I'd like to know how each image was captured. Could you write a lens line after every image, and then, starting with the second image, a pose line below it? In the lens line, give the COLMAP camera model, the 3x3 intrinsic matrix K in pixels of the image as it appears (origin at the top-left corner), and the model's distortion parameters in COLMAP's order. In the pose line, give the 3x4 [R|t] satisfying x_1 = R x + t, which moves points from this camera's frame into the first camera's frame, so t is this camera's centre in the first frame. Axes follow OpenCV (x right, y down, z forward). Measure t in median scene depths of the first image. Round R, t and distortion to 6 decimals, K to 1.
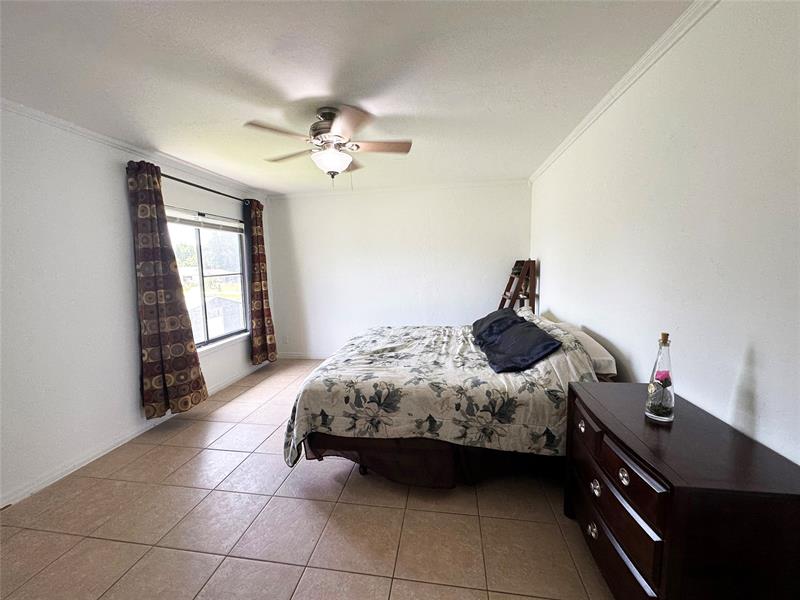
lens RADIAL K [[319.8, 0, 400.0], [0, 319.8, 300.0], [0, 0, 1]] dist [-0.000680, -0.000093]
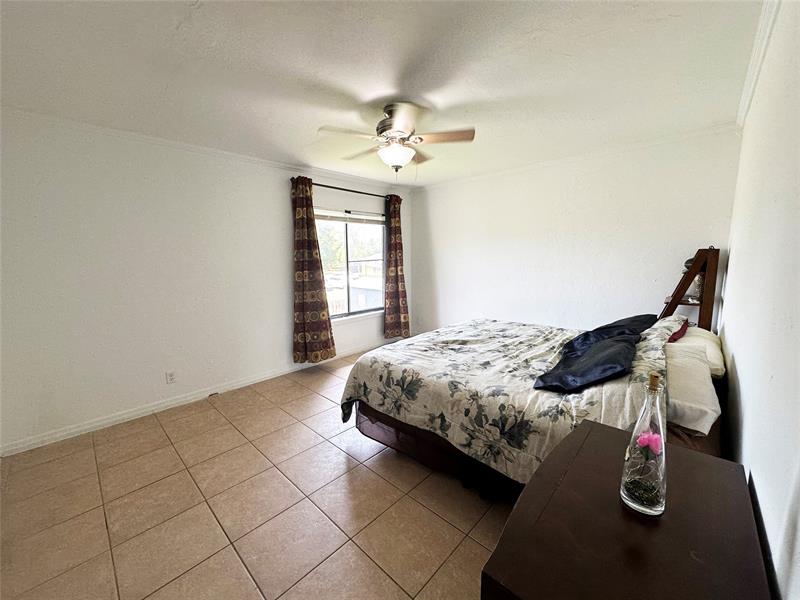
lens RADIAL K [[317.9, 0, 400.0], [0, 317.9, 300.0], [0, 0, 1]] dist [-0.000394, -0.000133]
pose [[0.824749, 0.090573, -0.558198, 0.383282], [-0.066764, 0.995782, 0.062929, -0.021878], [0.561544, -0.014633, 0.827318, 0.114781]]
